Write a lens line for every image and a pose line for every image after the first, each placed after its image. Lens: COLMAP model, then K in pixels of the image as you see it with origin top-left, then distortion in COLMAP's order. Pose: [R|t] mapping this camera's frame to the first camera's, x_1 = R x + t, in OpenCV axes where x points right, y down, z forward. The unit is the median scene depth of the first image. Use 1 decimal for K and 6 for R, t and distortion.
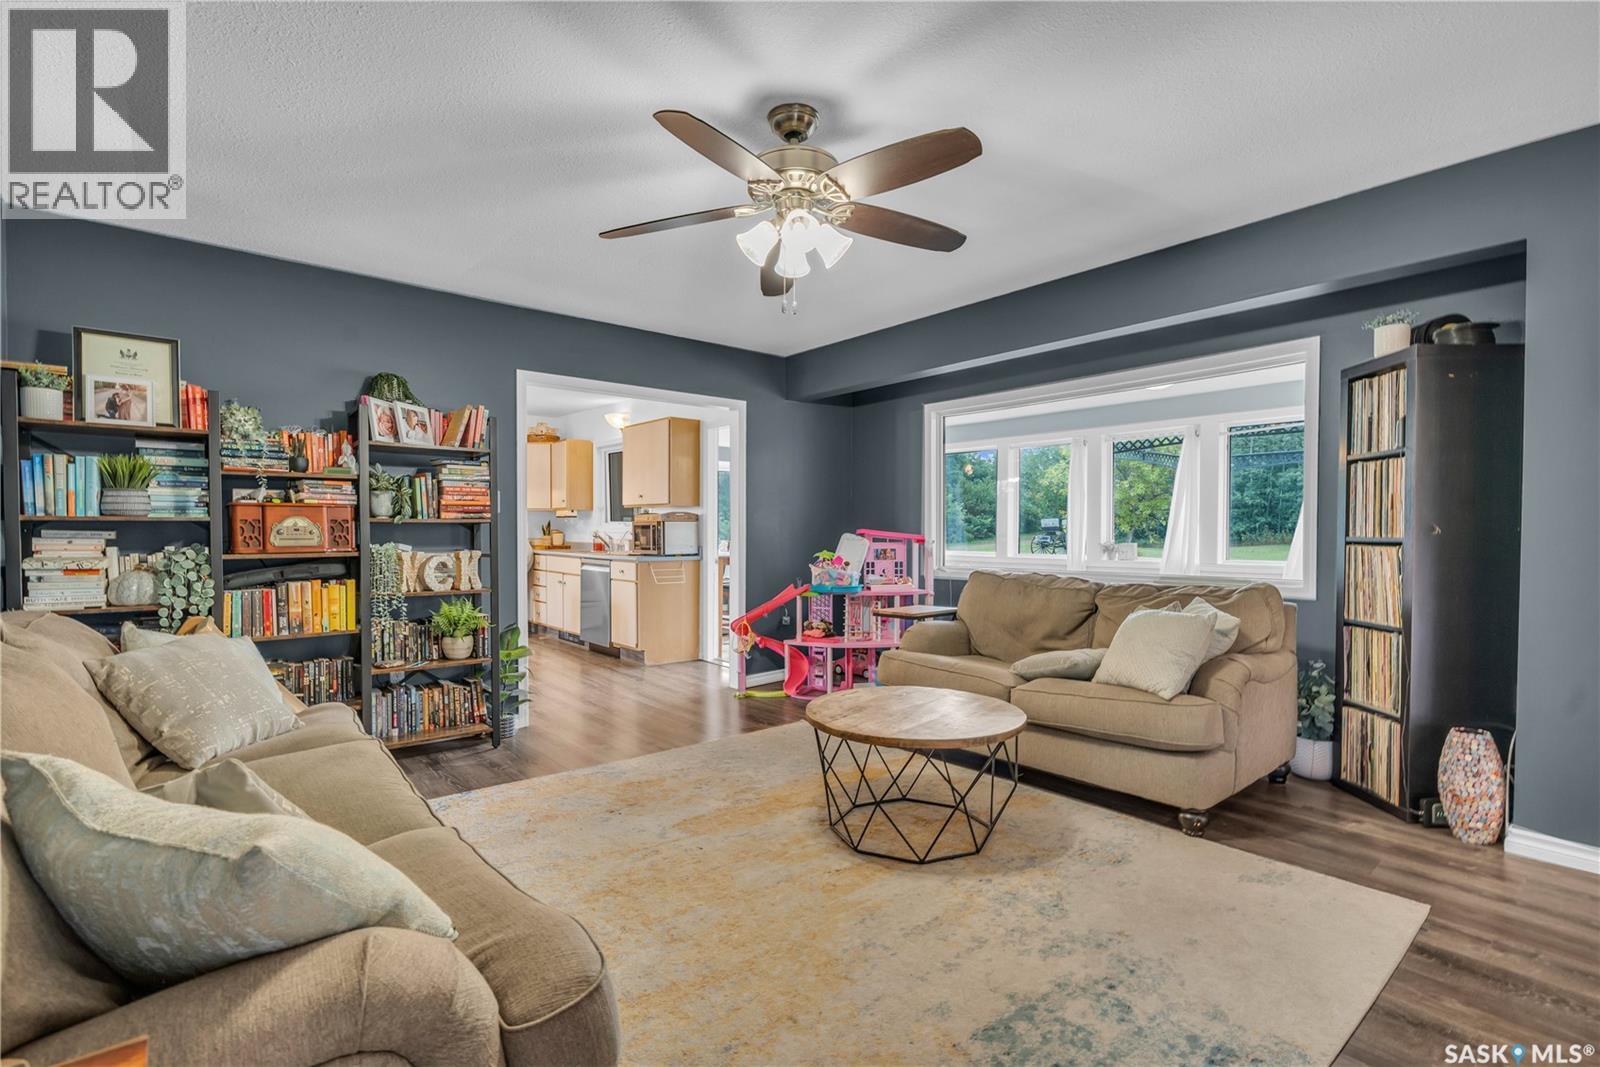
lens RADIAL K [[739.9, 0, 799.8], [0, 739.9, 521.3], [0, 0, 1]] dist [-0.000140, 0.000418]
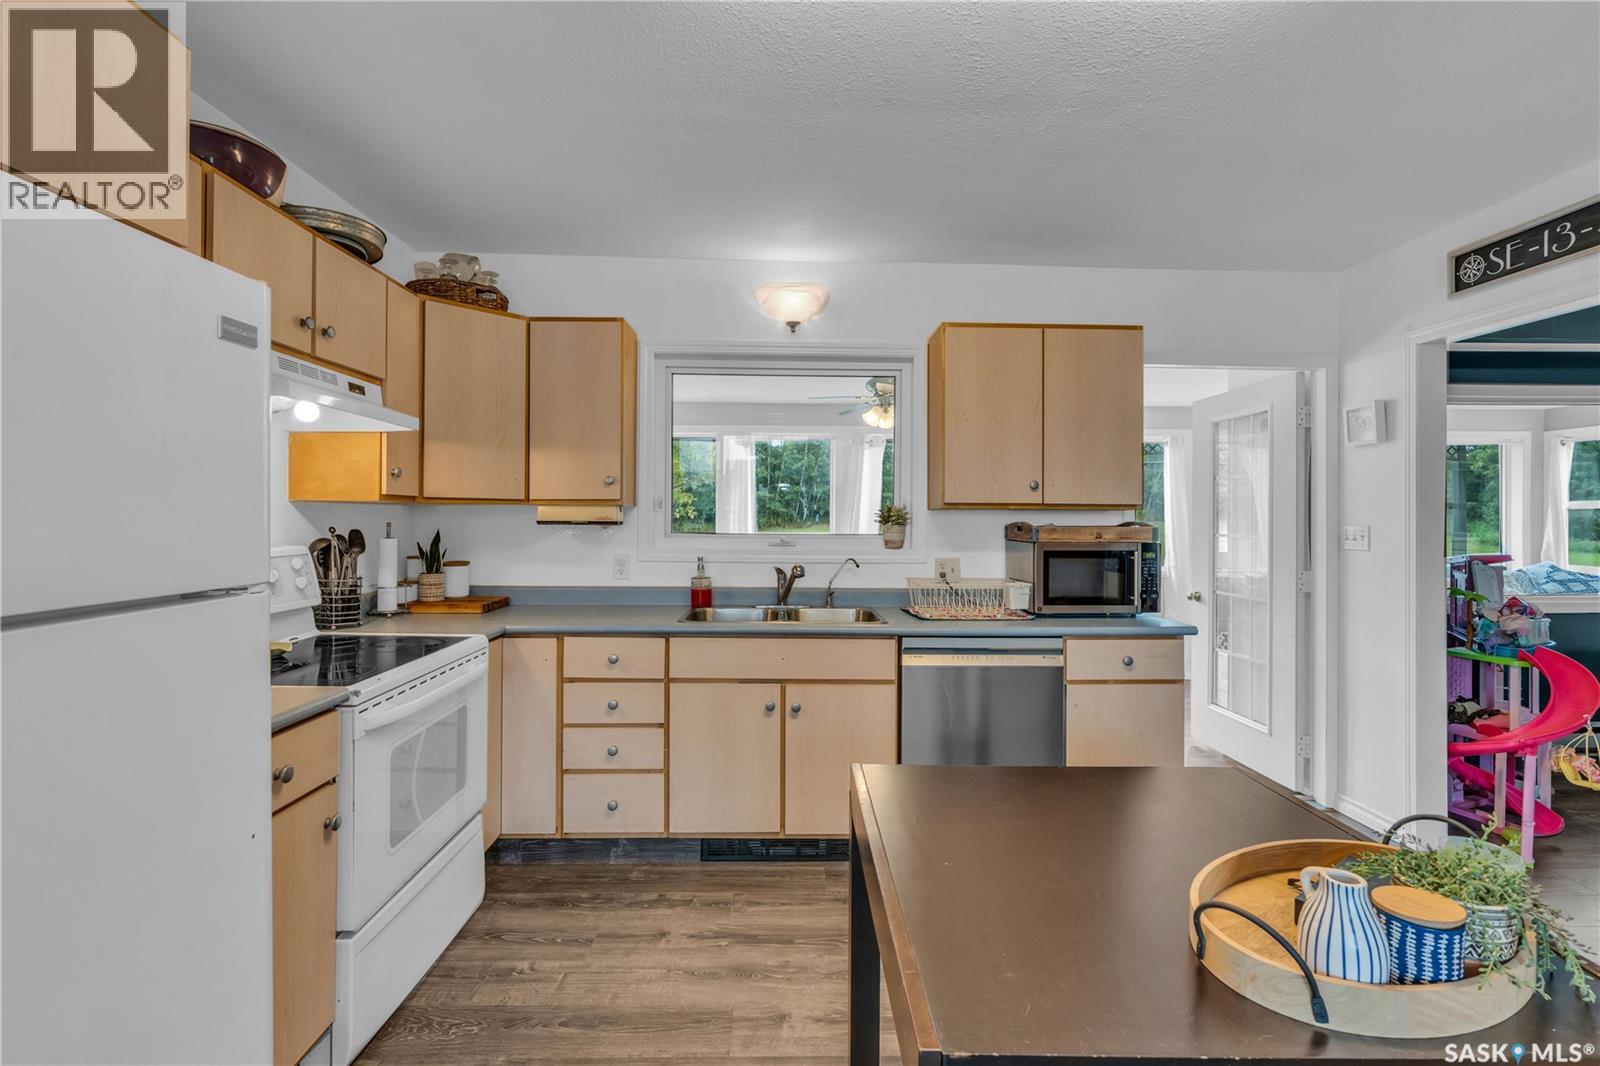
lens RADIAL K [[739.9, 0, 799.8], [0, 739.9, 520.8], [0, 0, 1]] dist [-0.000140, 0.000418]
pose [[0.628600, 0.005064, 0.777713, -0.584111], [-0.011948, 0.999924, 0.003146, -0.010603], [-0.777637, -0.011270, 0.628612, 0.741063]]
